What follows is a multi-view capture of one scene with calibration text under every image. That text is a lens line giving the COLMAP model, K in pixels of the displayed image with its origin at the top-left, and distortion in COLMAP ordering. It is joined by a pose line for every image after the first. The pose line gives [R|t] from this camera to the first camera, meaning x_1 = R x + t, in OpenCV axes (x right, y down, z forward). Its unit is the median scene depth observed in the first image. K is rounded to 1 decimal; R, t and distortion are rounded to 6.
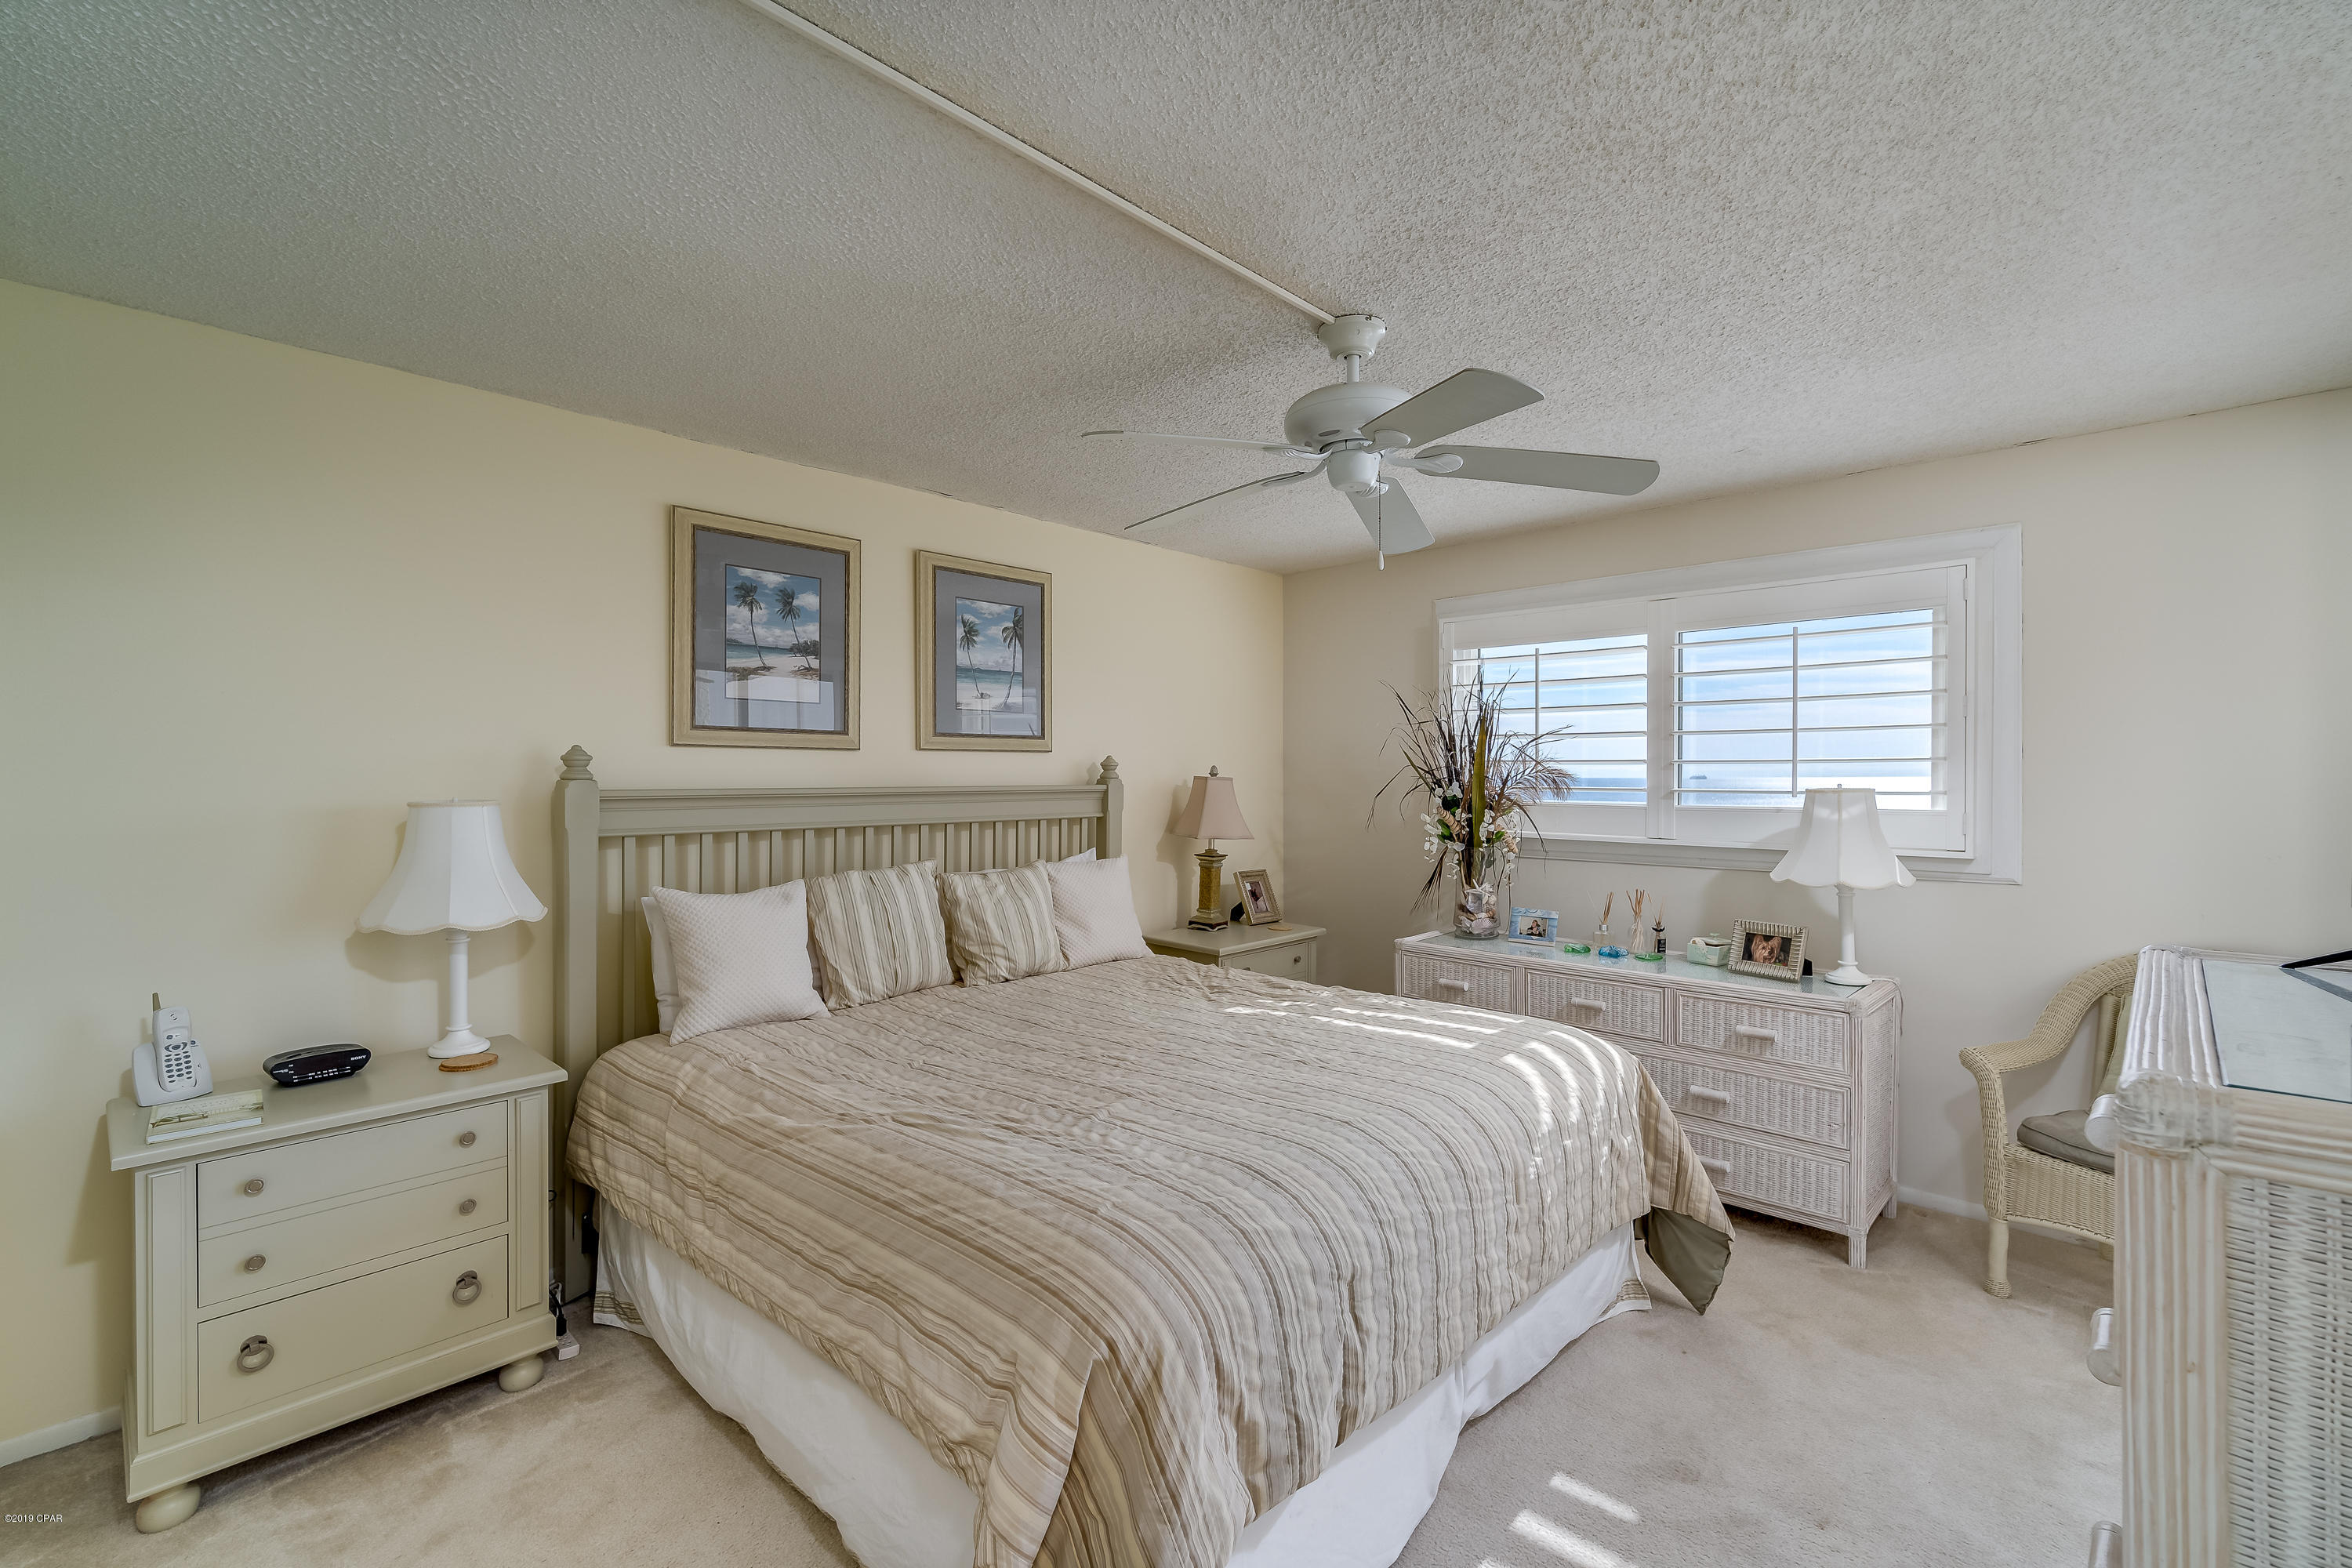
lens RADIAL K [[1011.7, 0, 1179.5], [0, 1011.7, 782.7], [0, 0, 1]] dist [0.001929, 0.000095]
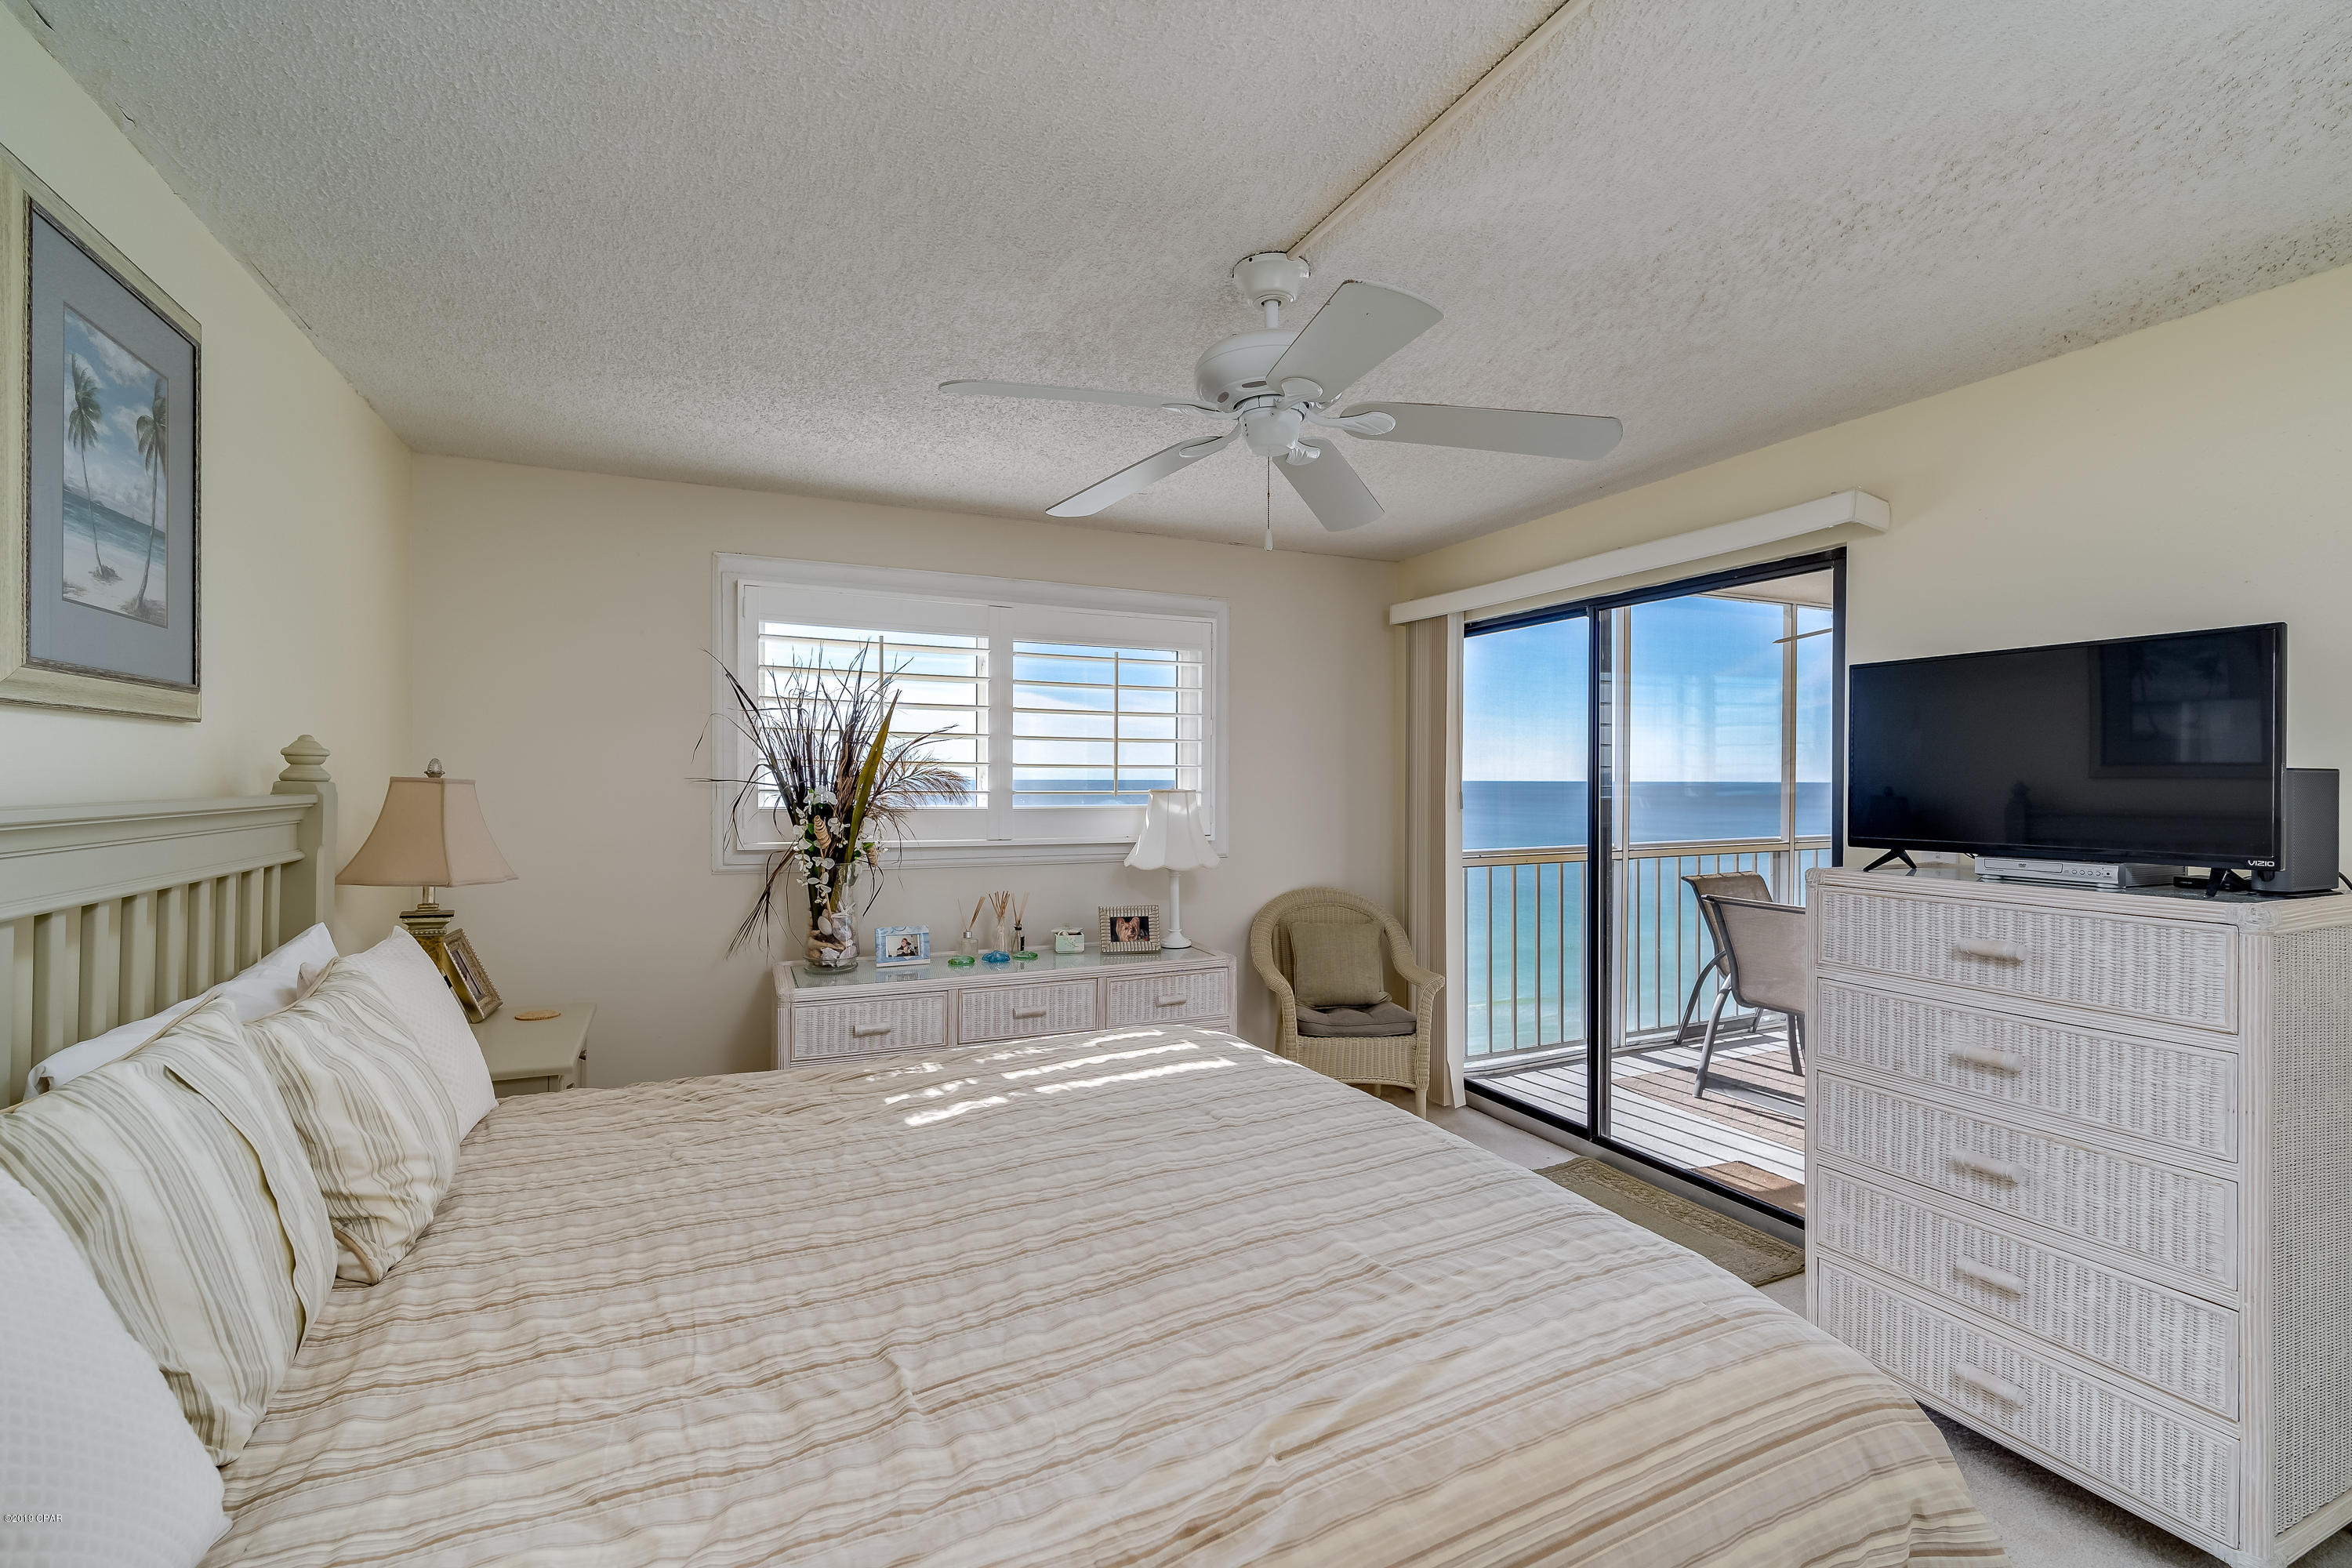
lens RADIAL K [[1011.7, 0, 1179.5], [0, 1011.7, 782.7], [0, 0, 1]] dist [0.001929, 0.000095]
pose [[0.361684, -0.001602, 0.932299, -0.456464], [0.002733, 0.999996, 0.000658, -0.003098], [-0.932297, 0.002309, 0.361687, 0.509401]]
